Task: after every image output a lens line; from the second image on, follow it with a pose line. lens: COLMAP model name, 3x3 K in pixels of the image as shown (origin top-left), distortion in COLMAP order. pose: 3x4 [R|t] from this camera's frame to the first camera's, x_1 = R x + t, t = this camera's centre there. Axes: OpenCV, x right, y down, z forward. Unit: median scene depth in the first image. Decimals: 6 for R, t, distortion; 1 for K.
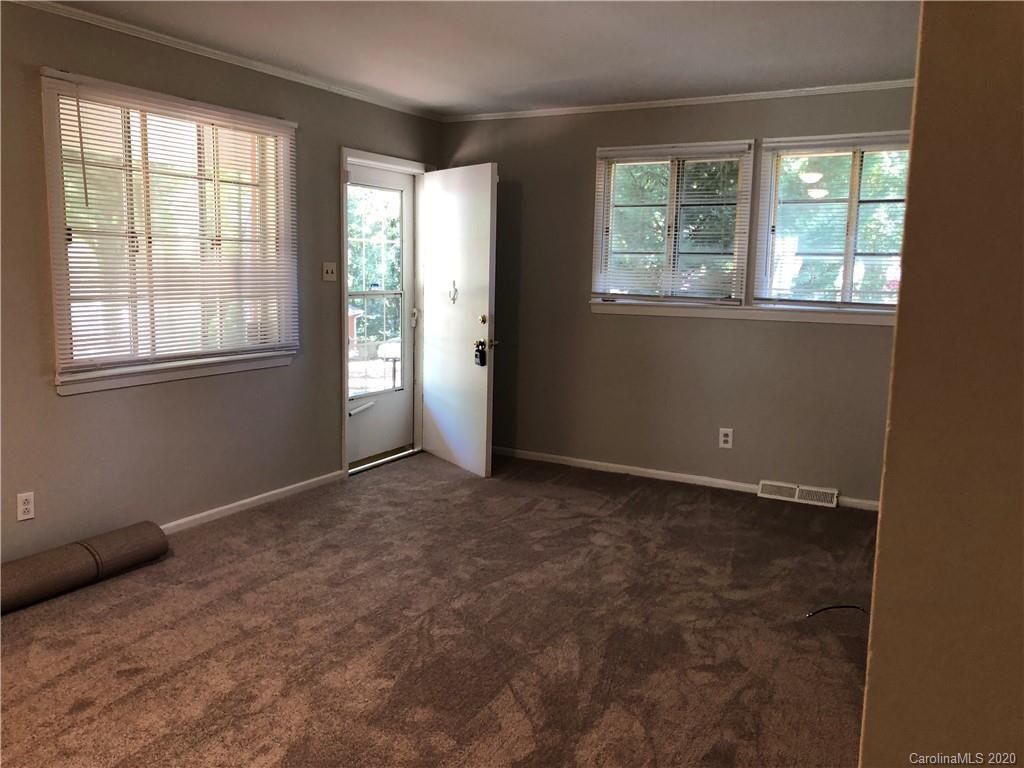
lens RADIAL K [[838.3, 0, 510.7], [0, 838.3, 376.0], [0, 0, 1]] dist [0.107997, -0.160127]
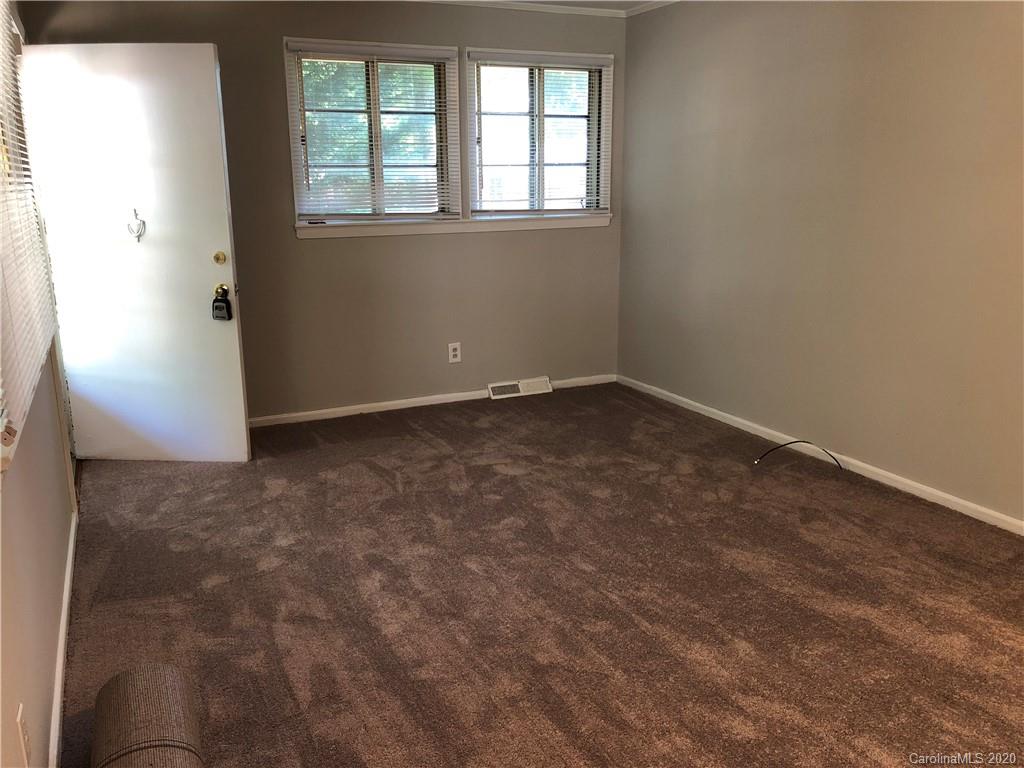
lens RADIAL K [[838.3, 0, 510.7], [0, 838.3, 376.0], [0, 0, 1]] dist [0.107997, -0.160127]
pose [[0.590183, -0.210937, 0.779224, -0.550384], [0.128350, 0.977499, 0.167398, -0.065038], [-0.797001, 0.001218, 0.603977, 0.370865]]
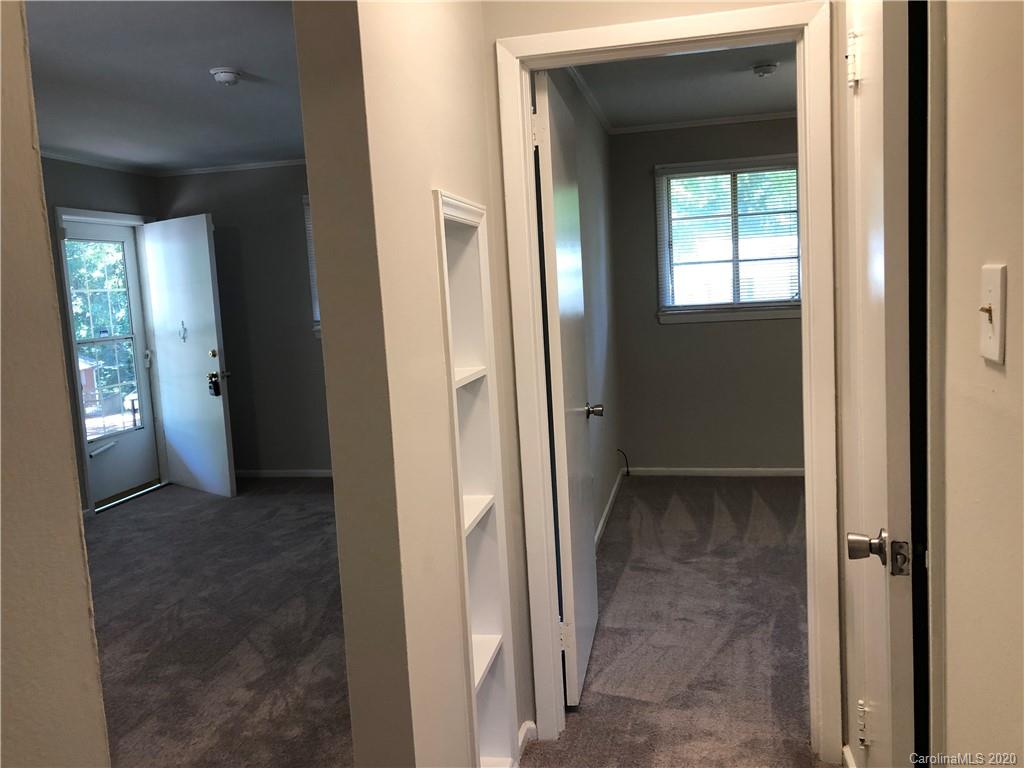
lens RADIAL K [[835.0, 0, 509.6], [0, 835.0, 382.4], [0, 0, 1]] dist [-0.038186, 0.106876]
pose [[0.956643, -0.103600, 0.272217, 0.042654], [0.109508, 0.993964, -0.006560, 0.022218], [-0.269894, 0.036086, 0.962214, -0.174251]]
